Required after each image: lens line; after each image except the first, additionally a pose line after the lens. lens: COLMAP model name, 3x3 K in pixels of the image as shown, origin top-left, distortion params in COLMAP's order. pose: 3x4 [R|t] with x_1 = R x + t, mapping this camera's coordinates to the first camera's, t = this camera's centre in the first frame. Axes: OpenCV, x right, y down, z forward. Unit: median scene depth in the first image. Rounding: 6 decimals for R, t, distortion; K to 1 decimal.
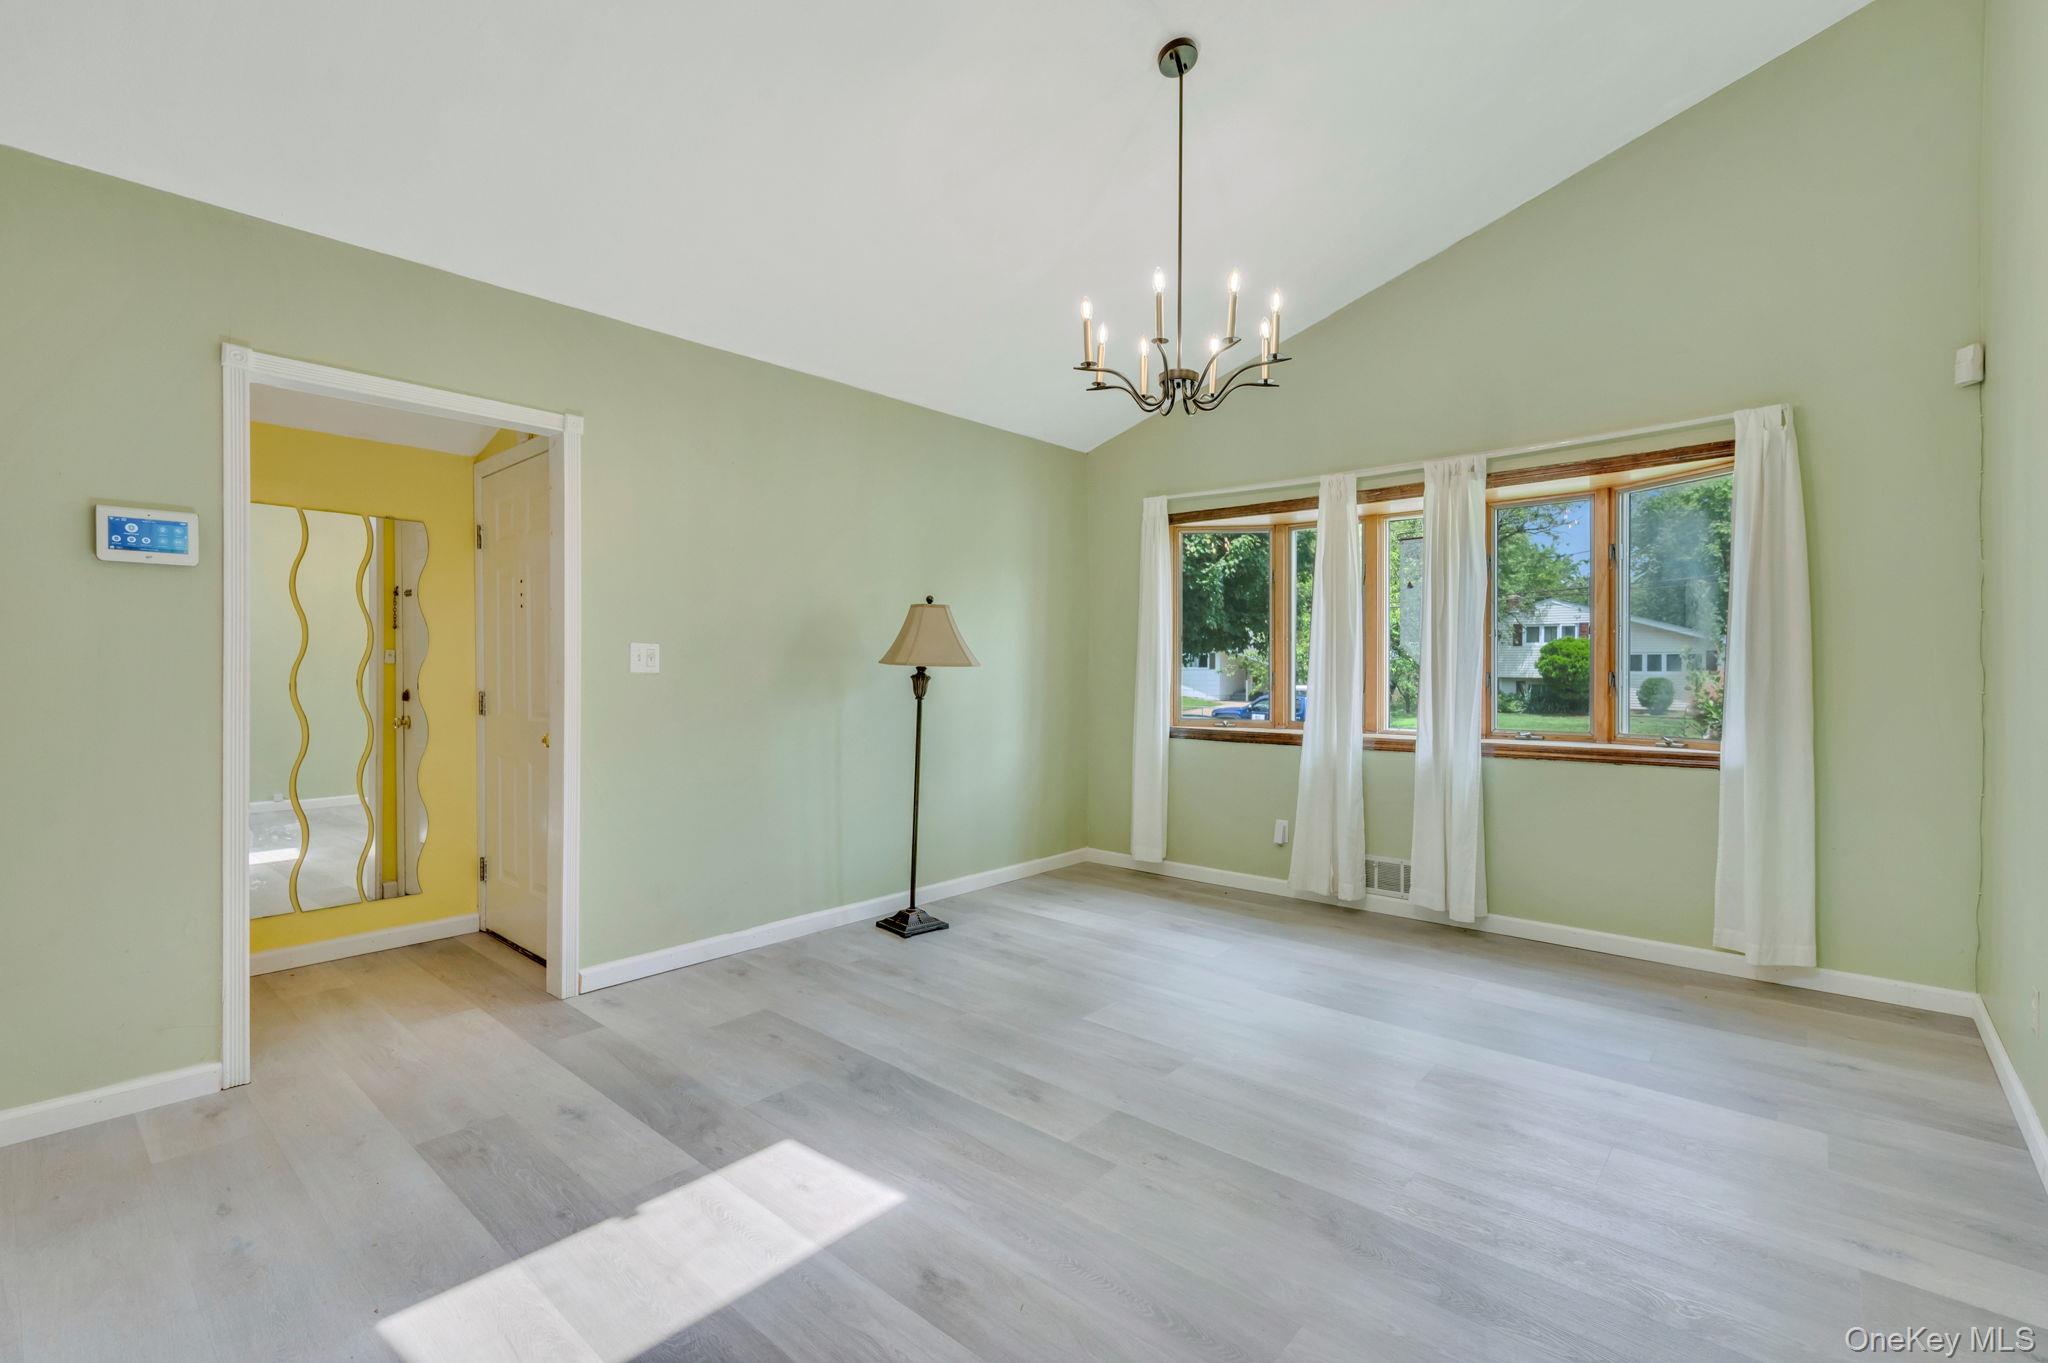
lens RADIAL K [[930.0, 0, 994.5], [0, 930.0, 676.3], [0, 0, 1]] dist [0.002451, 0.000375]
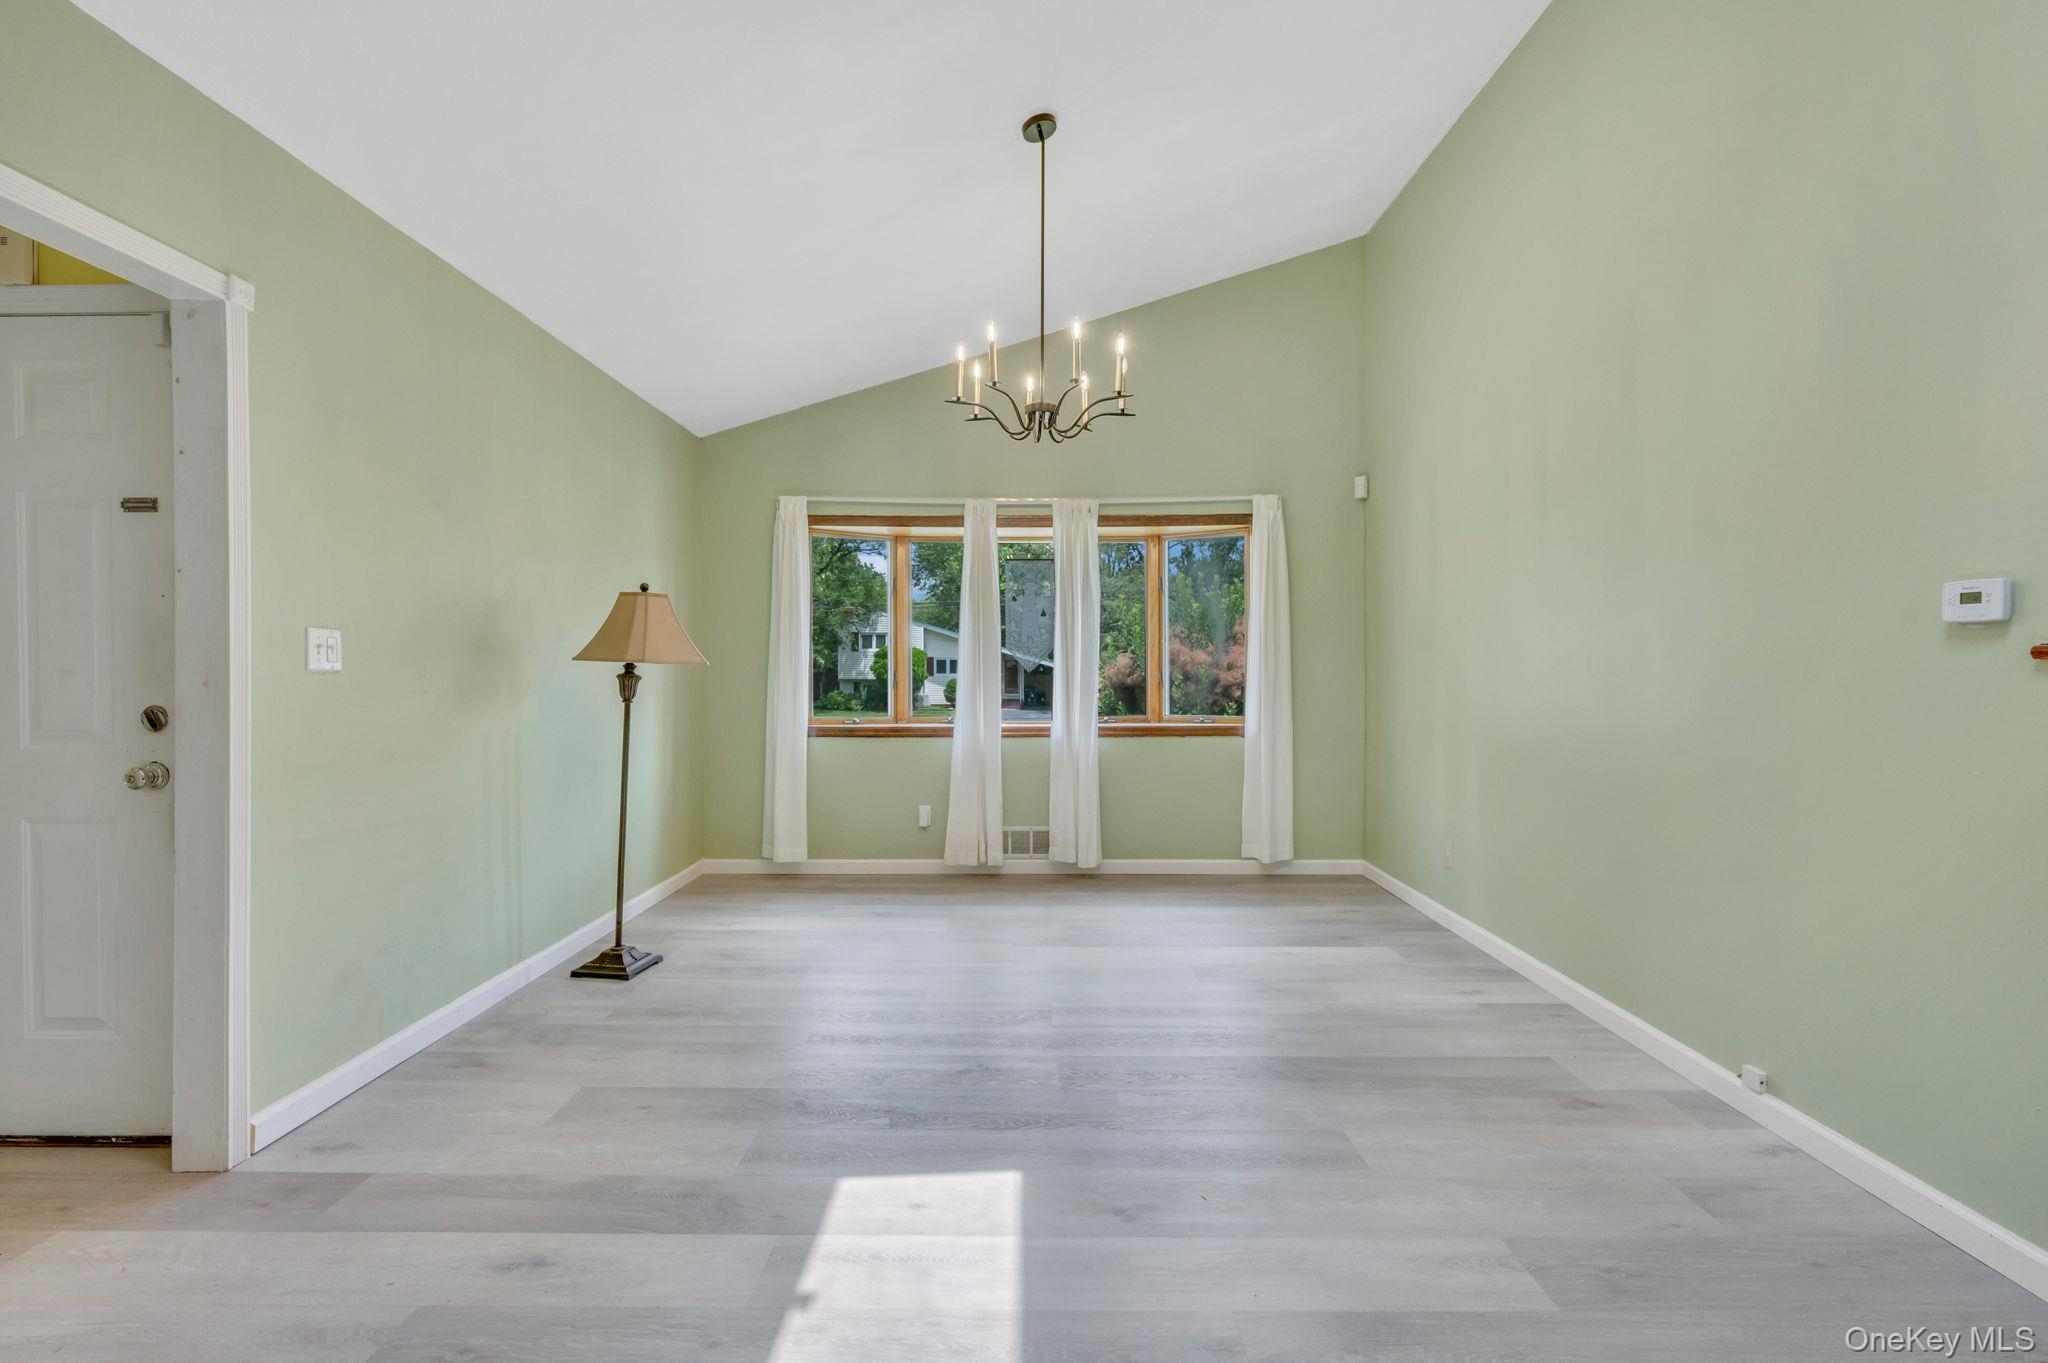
lens RADIAL K [[930.0, 0, 1039.6], [0, 930.0, 677.0], [0, 0, 1]] dist [0.002451, 0.000375]
pose [[0.741050, -0.004245, 0.671437, -0.389449], [0.005842, 0.999983, -0.000126, 0.003955], [-0.671425, 0.004016, 0.741062, 0.107470]]
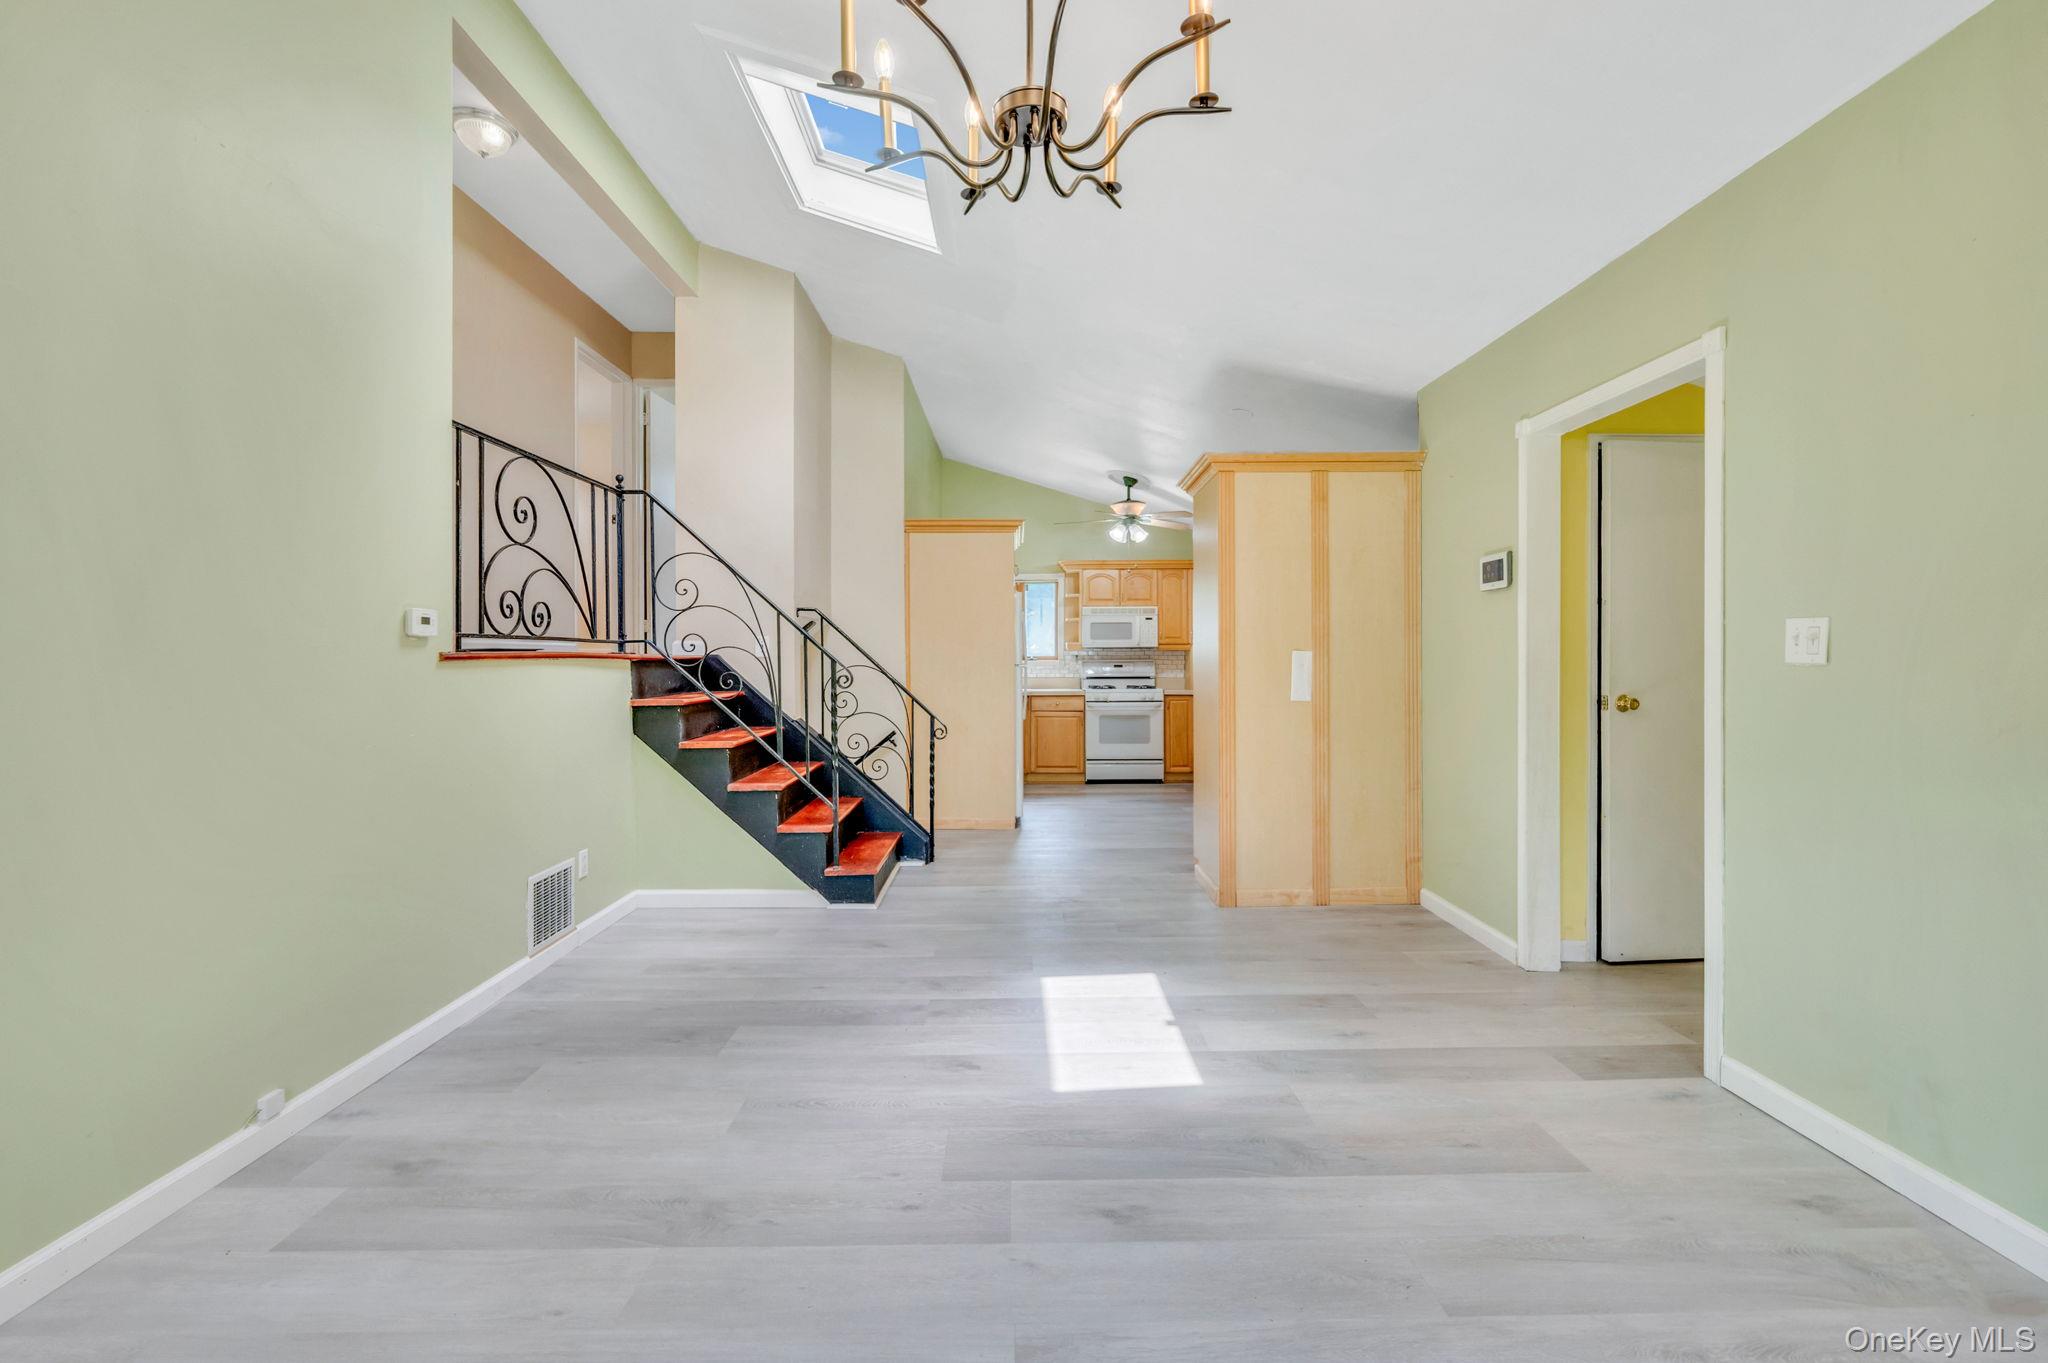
lens RADIAL K [[930.0, 0, 1061.5], [0, 930.0, 651.8], [0, 0, 1]] dist [0.002451, 0.000375]
pose [[-0.714086, -0.003947, -0.700047, 0.386544], [-0.002486, 0.999992, -0.003102, -0.007370], [0.700054, -0.000475, -0.714090, 0.957184]]
